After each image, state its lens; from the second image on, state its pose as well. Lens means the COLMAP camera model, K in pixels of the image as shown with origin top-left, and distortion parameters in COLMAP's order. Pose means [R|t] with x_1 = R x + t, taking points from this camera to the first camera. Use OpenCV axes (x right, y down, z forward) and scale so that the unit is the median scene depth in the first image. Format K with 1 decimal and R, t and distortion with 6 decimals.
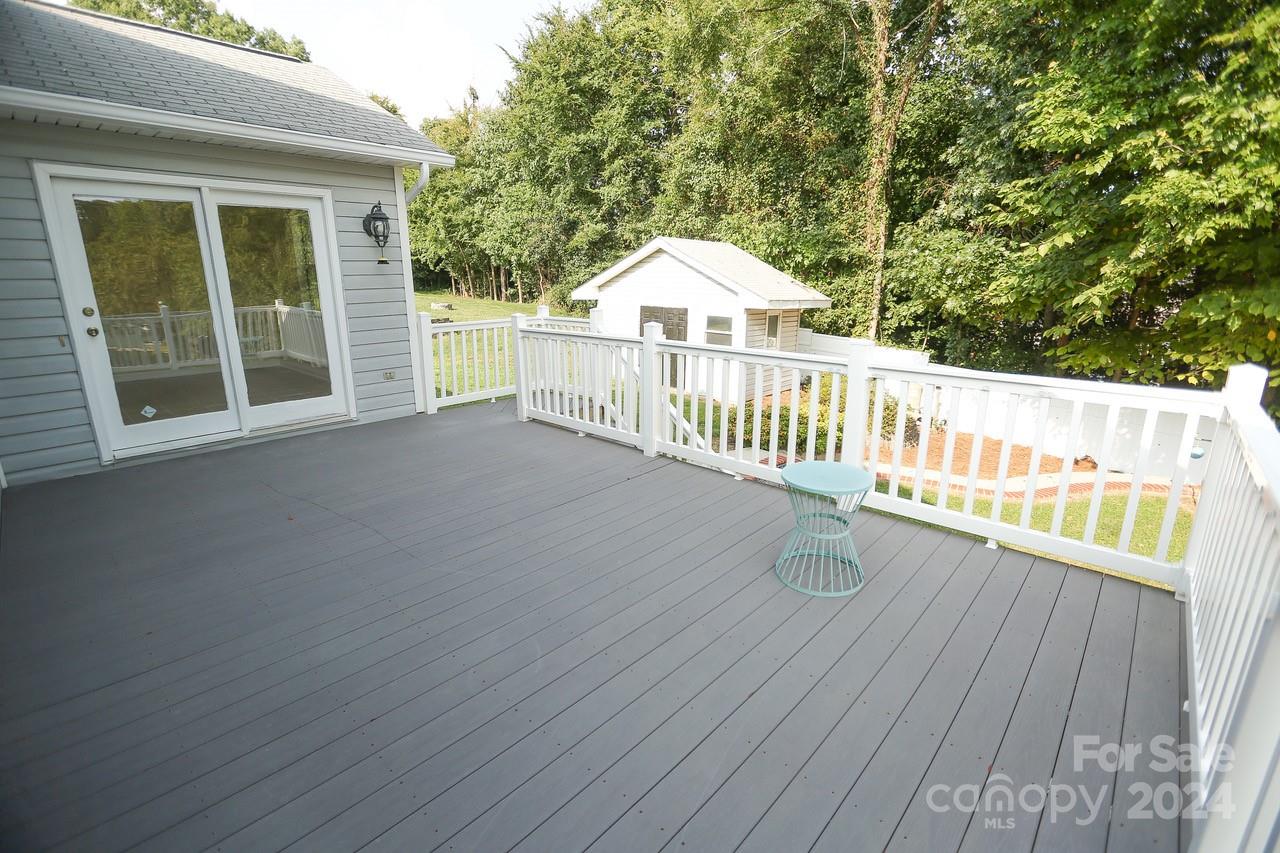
lens RADIAL K [[593.8, 0, 648.7], [0, 593.8, 418.0], [0, 0, 1]] dist [-0.014980, 0.000730]
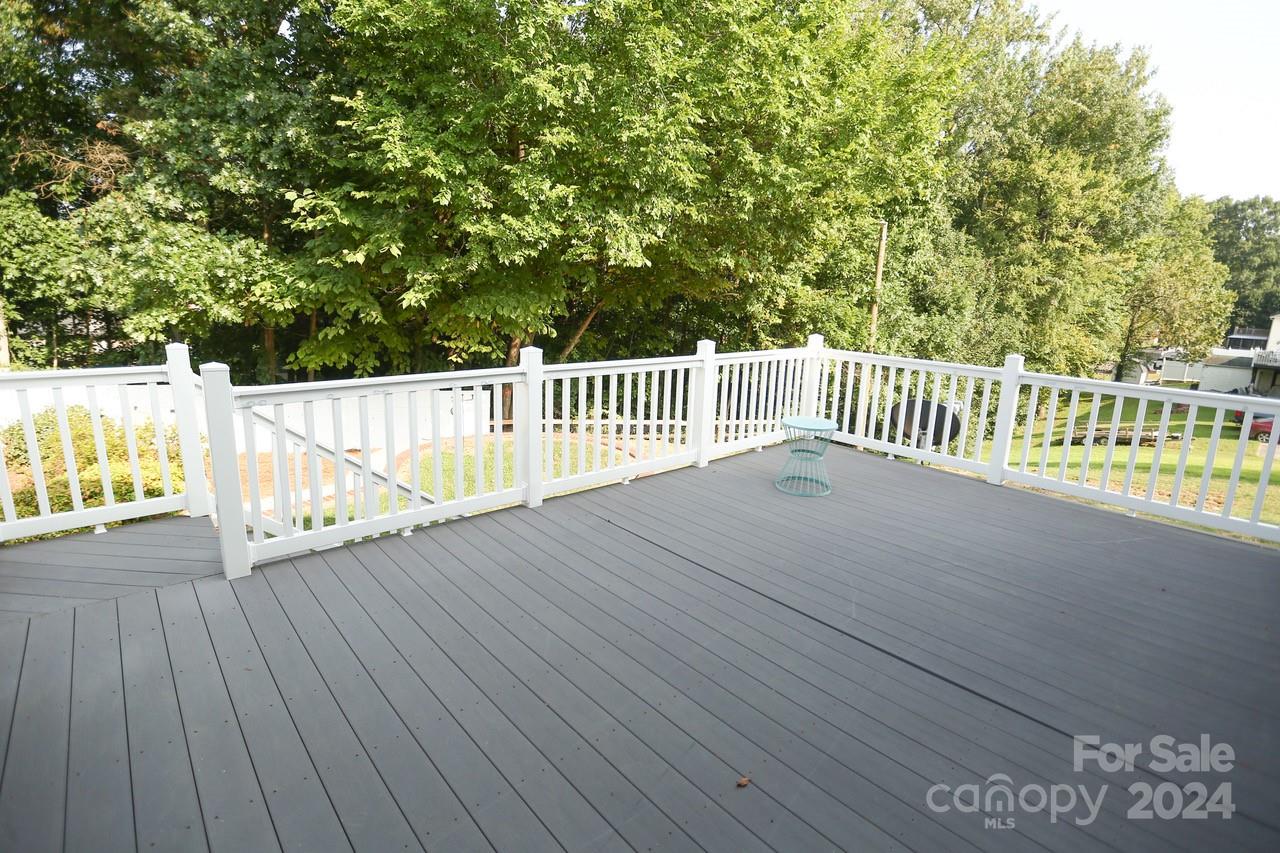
lens RADIAL K [[593.8, 0, 648.7], [0, 593.8, 418.0], [0, 0, 1]] dist [-0.014980, 0.000730]
pose [[0.100056, -0.208975, 0.972789, -0.314242], [0.203904, 0.961251, 0.185524, -0.073185], [-0.973864, 0.179793, 0.138790, 0.284439]]
